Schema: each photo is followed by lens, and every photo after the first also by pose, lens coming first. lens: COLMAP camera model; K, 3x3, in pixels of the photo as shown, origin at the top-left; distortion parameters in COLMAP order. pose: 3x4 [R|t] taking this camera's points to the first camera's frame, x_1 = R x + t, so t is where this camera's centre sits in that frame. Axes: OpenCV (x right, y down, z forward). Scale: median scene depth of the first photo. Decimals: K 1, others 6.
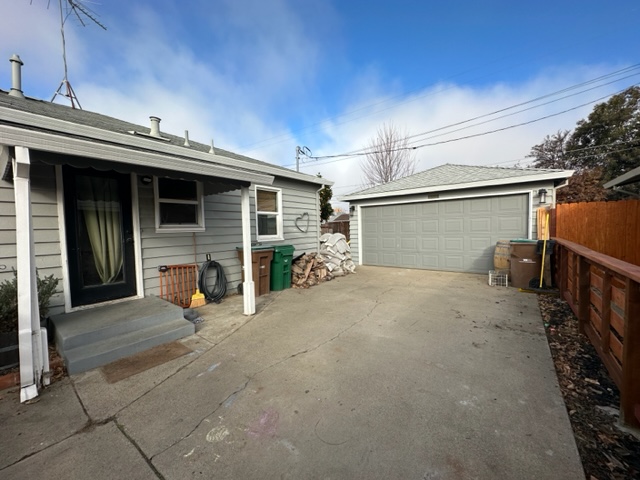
lens RADIAL K [[255.9, 0, 320.1], [0, 255.9, 239.2], [0, 0, 1]] dist [-0.001598, 0.000403]
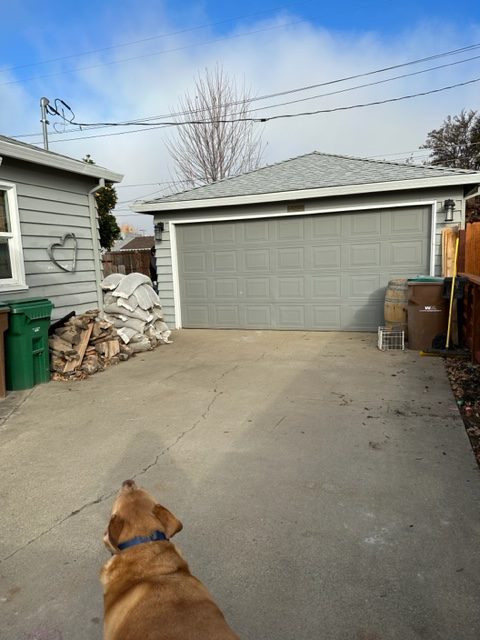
lens RADIAL K [[448.9, 0, 236.7], [0, 448.9, 323.5], [0, 0, 1]] dist [0.045058, -0.043291]
pose [[0.953198, -0.053426, 0.297590, -0.019840], [0.025446, 0.994948, 0.097118, -0.004944], [-0.301275, -0.085000, 0.949741, 0.024617]]
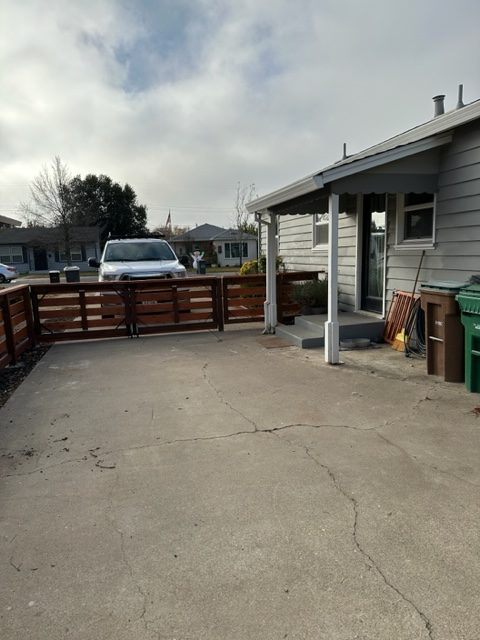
lens RADIAL K [[448.9, 0, 239.2], [0, 448.9, 320.8], [0, 0, 1]] dist [0.045058, -0.043291]
pose [[-0.623540, 0.171679, -0.762708, 0.622412], [0.022803, 0.979169, 0.201760, -0.076758], [0.781459, 0.108413, -0.614466, 1.084807]]
